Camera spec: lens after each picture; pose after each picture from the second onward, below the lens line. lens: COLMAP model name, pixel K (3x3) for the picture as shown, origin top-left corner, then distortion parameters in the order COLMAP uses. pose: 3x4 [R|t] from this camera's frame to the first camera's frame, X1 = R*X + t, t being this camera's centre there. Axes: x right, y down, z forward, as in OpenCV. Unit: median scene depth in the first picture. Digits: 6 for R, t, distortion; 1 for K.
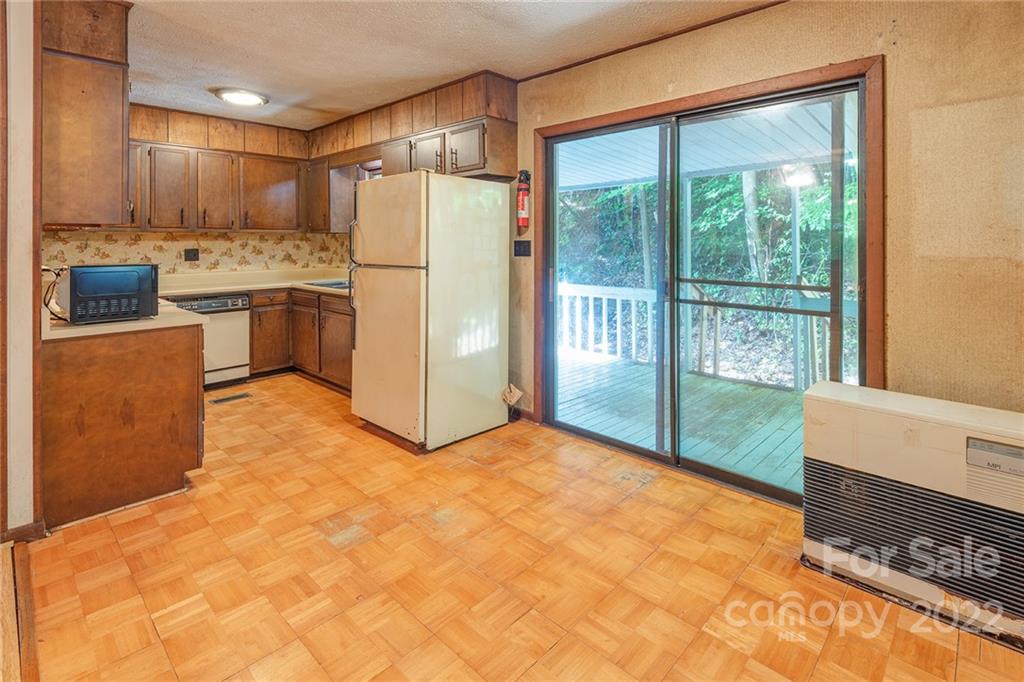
lens RADIAL K [[505.3, 0, 514.3], [0, 505.3, 243.7], [0, 0, 1]] dist [0.022995, -0.000550]
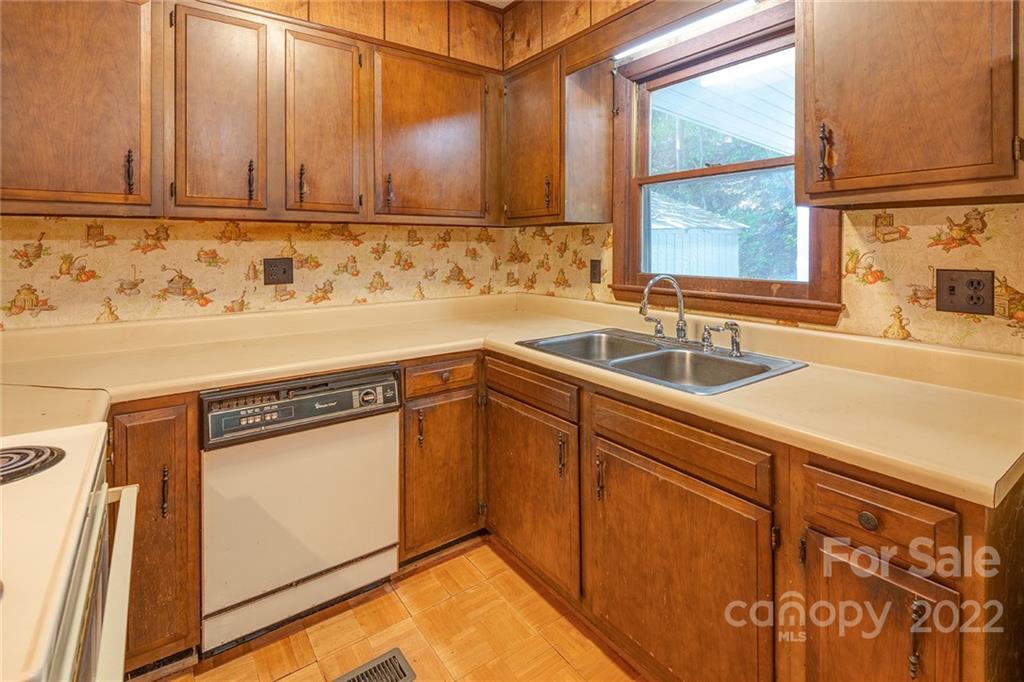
lens RADIAL K [[497.5, 0, 516.4], [0, 497.5, 251.2], [0, 0, 1]] dist [0.027159, -0.016576]
pose [[0.984247, 0.003613, -0.176763, -0.338594], [-0.002467, 0.999974, 0.006705, 0.000355], [0.176783, -0.006163, 0.984231, 0.589272]]
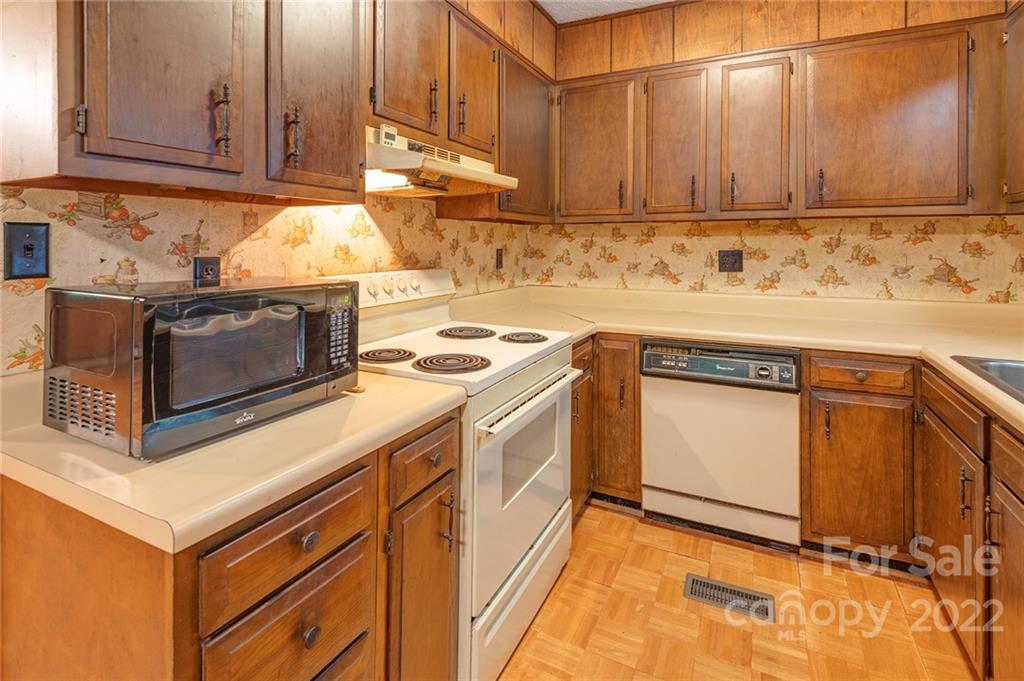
lens RADIAL K [[497.5, 0, 516.4], [0, 497.5, 250.7], [0, 0, 1]] dist [0.027159, -0.016576]
pose [[0.307506, 0.018144, -0.951373, -0.180902], [-0.002138, 0.999829, 0.018377, 0.001029], [0.951544, -0.003617, 0.307492, 0.604089]]
